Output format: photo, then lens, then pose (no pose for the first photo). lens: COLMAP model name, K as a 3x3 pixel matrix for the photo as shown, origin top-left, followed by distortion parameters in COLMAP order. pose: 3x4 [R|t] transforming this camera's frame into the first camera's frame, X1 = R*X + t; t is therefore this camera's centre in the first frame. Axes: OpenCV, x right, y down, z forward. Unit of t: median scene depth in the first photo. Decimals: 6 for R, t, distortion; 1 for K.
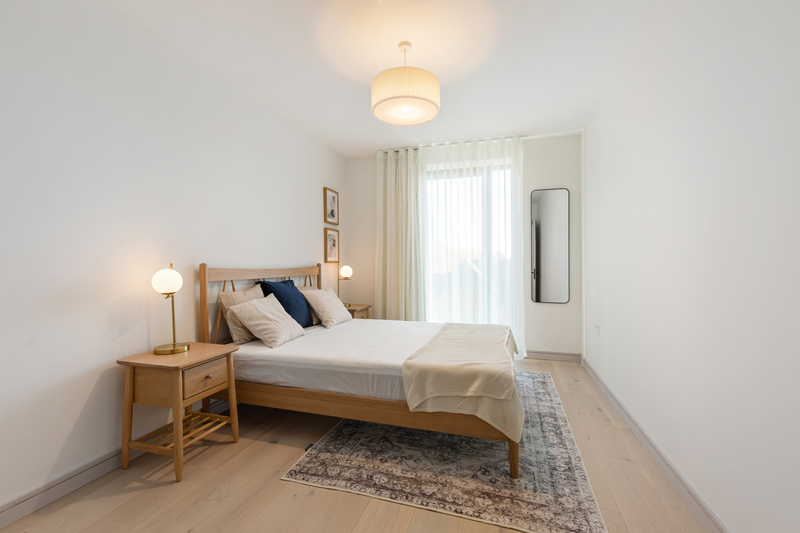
lens RADIAL K [[344.1, 0, 398.5], [0, 344.1, 262.5], [0, 0, 1]] dist [0.009235, 0.000142]
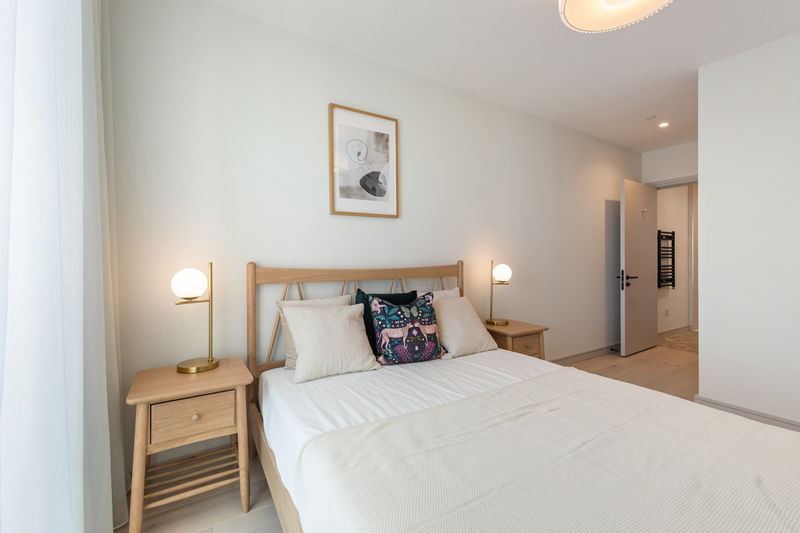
lens RADIAL K [[344.1, 0, 397.6], [0, 344.1, 262.7], [0, 0, 1]] dist [0.009235, 0.000142]
pose [[0.767702, -0.009401, -0.640738, 0.233943], [0.008424, 0.999954, -0.004577, 0.011146], [0.640752, -0.001884, 0.767746, 0.655580]]
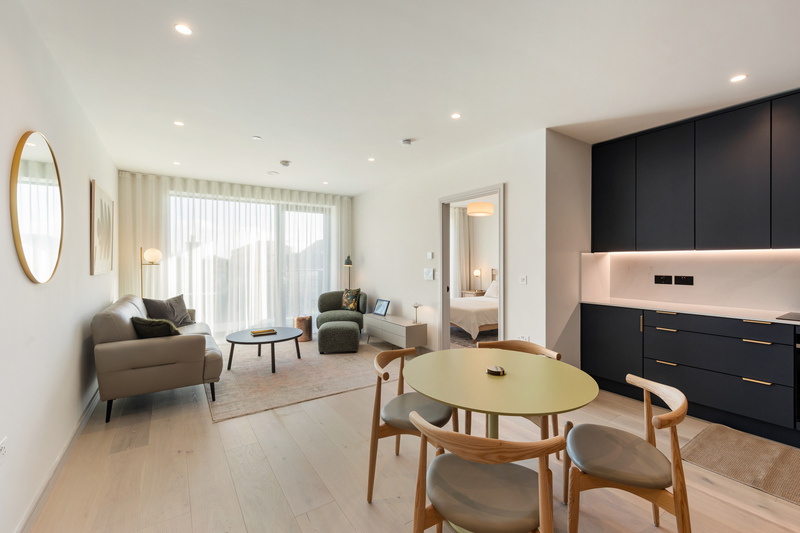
lens RADIAL K [[344.1, 0, 397.6], [0, 344.1, 262.5], [0, 0, 1]] dist [0.009235, 0.000142]
pose [[-0.615506, 0.000914, -0.788131, 2.742601], [-0.003520, 0.999986, 0.003909, -0.070063], [0.788124, 0.005180, -0.615495, 2.499834]]
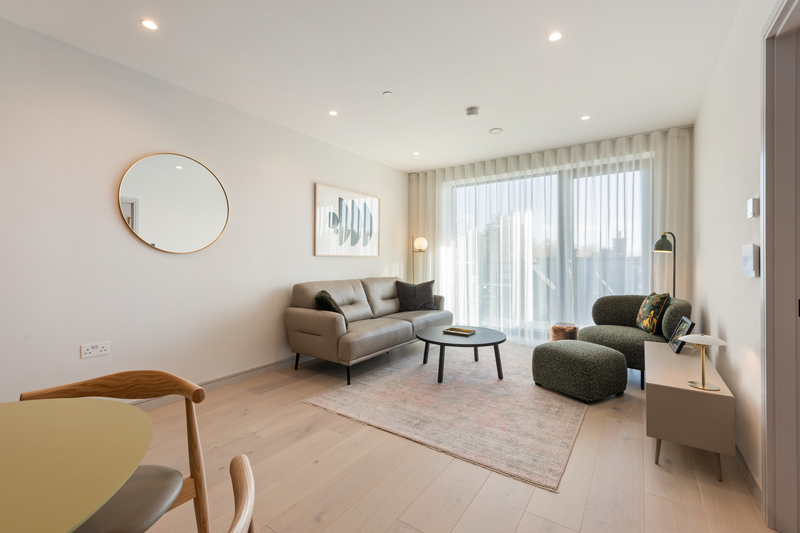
lens RADIAL K [[344.1, 0, 401.6], [0, 344.1, 262.6], [0, 0, 1]] dist [0.009235, 0.000142]
pose [[-0.962080, -0.005959, 0.272701, 1.459275], [-0.002952, 0.999930, 0.011437, 0.004561], [-0.272750, 0.010199, -0.962031, 2.286656]]
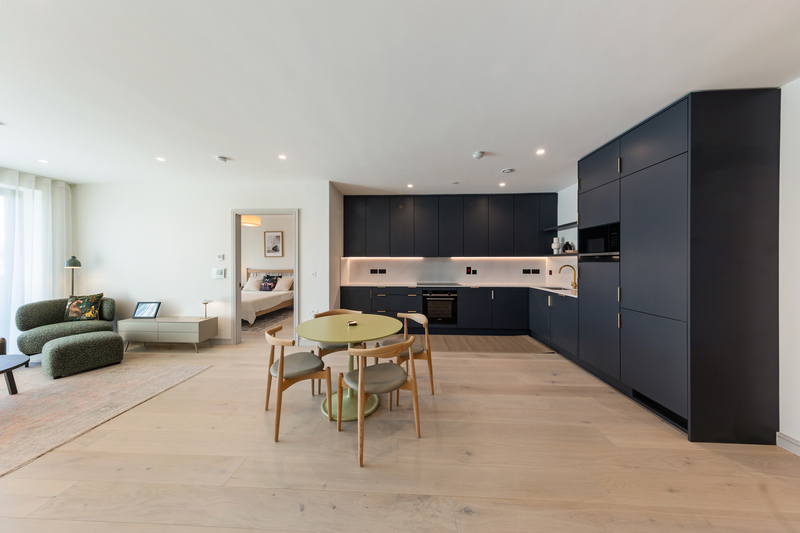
lens RADIAL K [[255.0, 0, 399.0], [0, 255.0, 262.8], [0, 0, 1]] dist [0.006881, -0.000059]
pose [[0.271013, -0.000439, -0.962575, 3.042342], [-0.002433, 0.999996, -0.001141, -0.066474], [0.962573, 0.002651, 0.271011, 2.077958]]
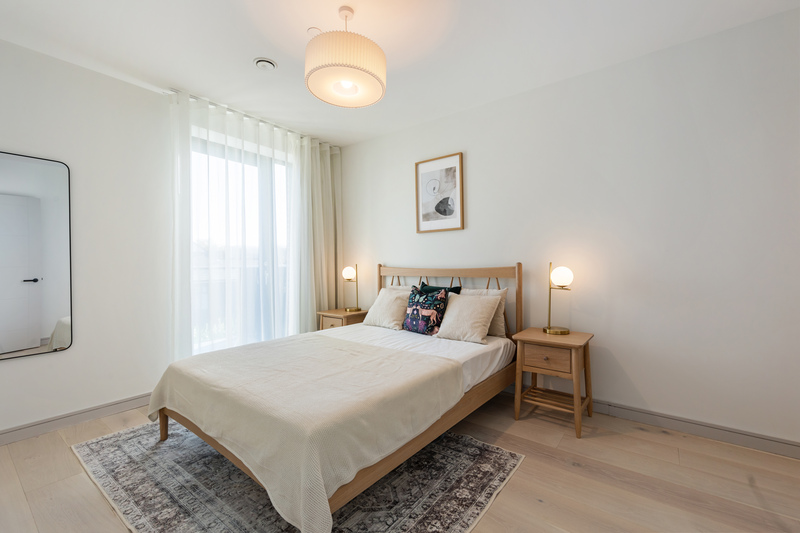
lens RADIAL K [[344.1, 0, 399.5], [0, 344.1, 267.5], [0, 0, 1]] dist [0.009235, 0.000142]
pose [[-0.322696, 0.012862, -0.946415, 0.970480], [0.005312, 0.999917, 0.011778, 0.000314], [0.946488, -0.001227, -0.322738, 1.747676]]
